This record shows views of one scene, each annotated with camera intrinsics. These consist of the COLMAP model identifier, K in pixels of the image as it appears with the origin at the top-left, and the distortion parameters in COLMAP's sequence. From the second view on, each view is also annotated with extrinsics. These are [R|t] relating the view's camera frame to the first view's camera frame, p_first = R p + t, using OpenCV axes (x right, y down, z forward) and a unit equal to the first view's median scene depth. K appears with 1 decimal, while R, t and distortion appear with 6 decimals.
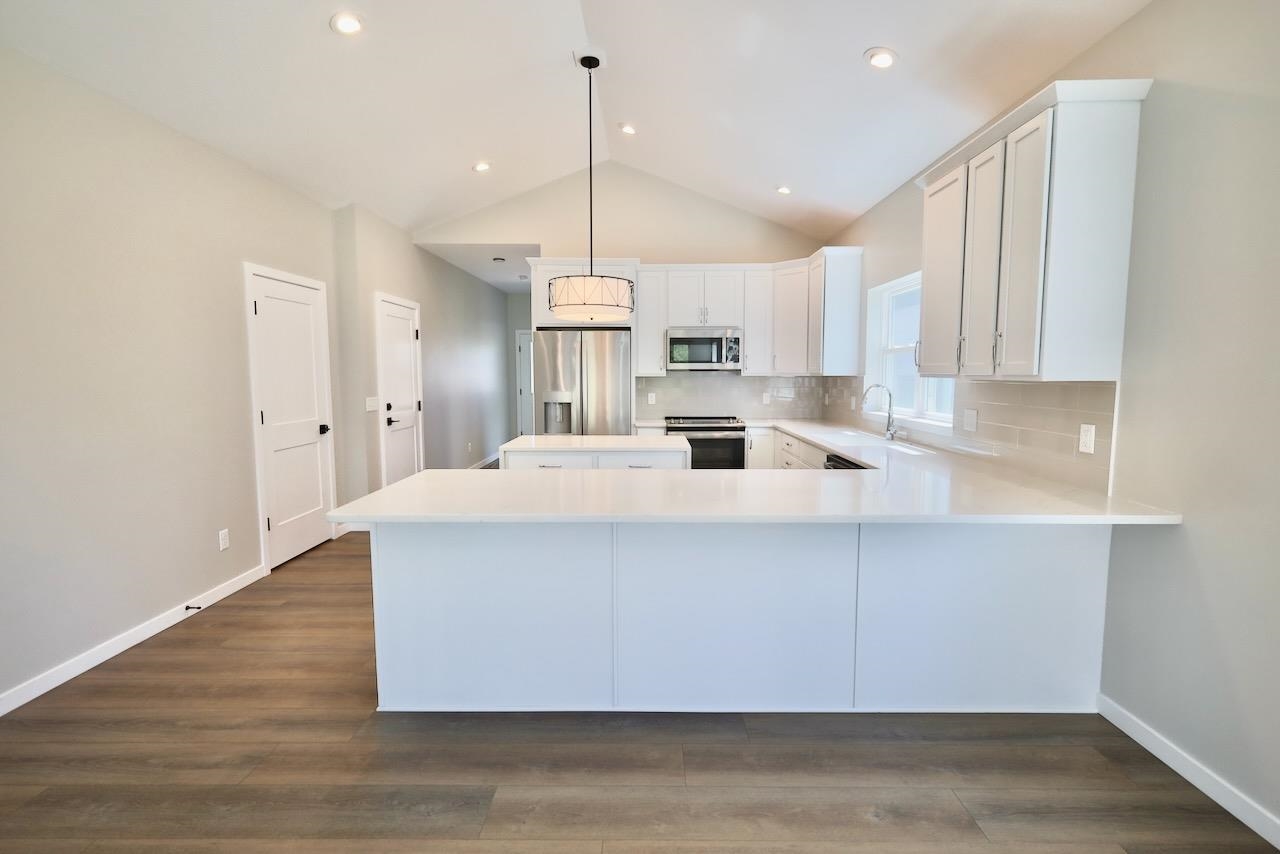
lens RADIAL K [[587.8, 0, 640.0], [0, 587.8, 427.0], [0, 0, 1]] dist [0.000312, -0.000165]
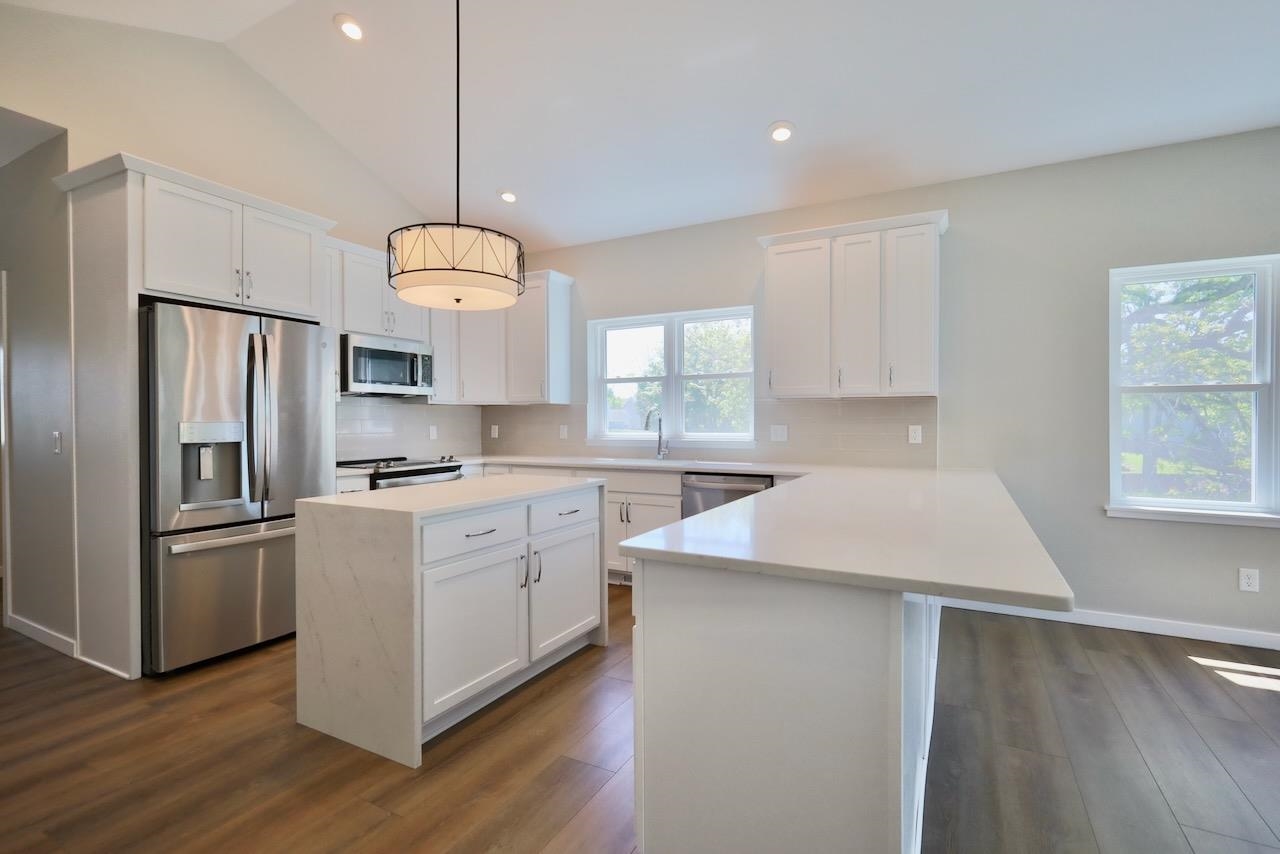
lens RADIAL K [[587.8, 0, 640.0], [0, 587.8, 427.0], [0, 0, 1]] dist [0.000312, -0.000165]
pose [[0.459607, -0.012860, 0.888029, -0.428017], [0.086080, 0.995833, -0.030130, -0.007126], [-0.883941, 0.090290, 0.458799, 0.404757]]
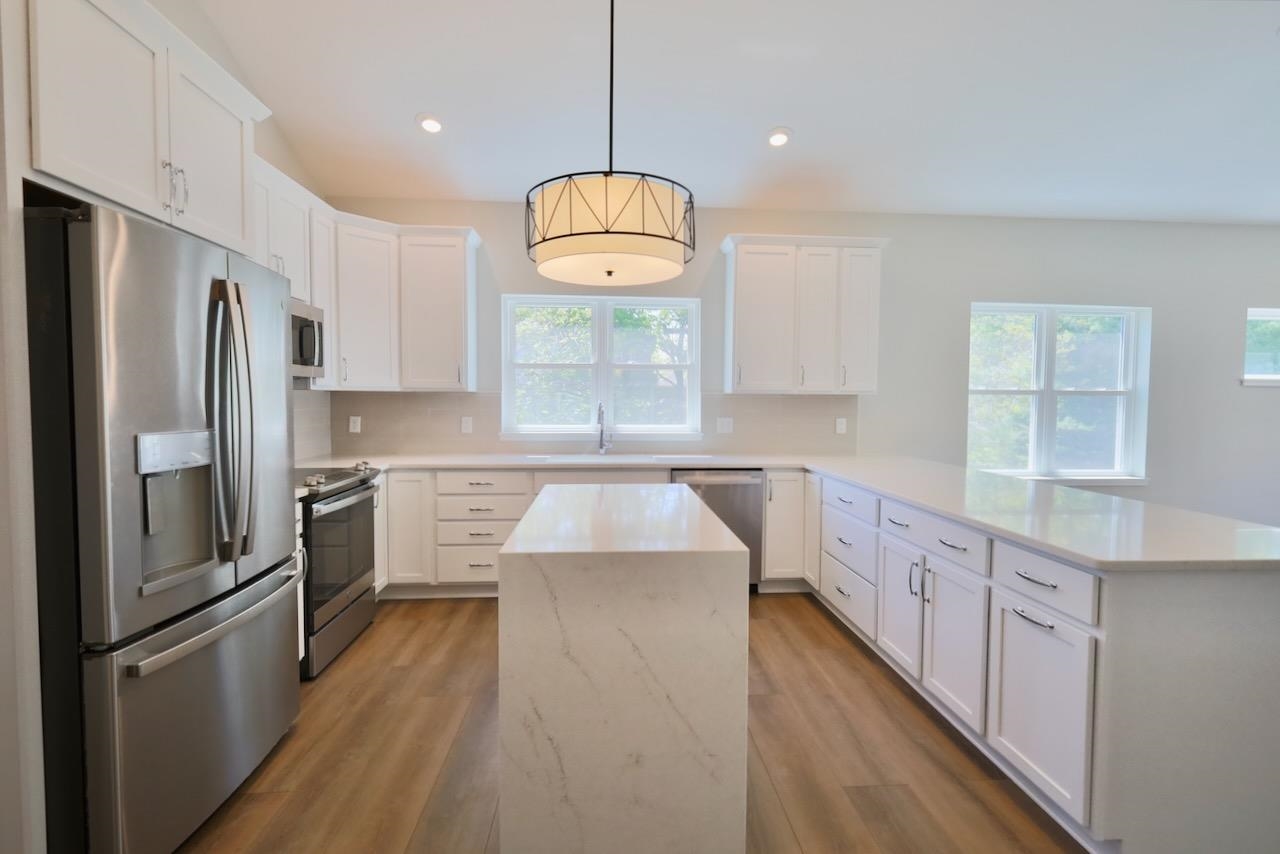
lens RADIAL K [[593.2, 0, 640.0], [0, 593.2, 427.0], [0, 0, 1]] dist [0.002942, -0.000059]
pose [[-0.079721, -0.048865, 0.995619, -0.455112], [0.086245, 0.994714, 0.055726, -0.059102], [-0.993079, 0.090309, -0.075085, 0.771415]]
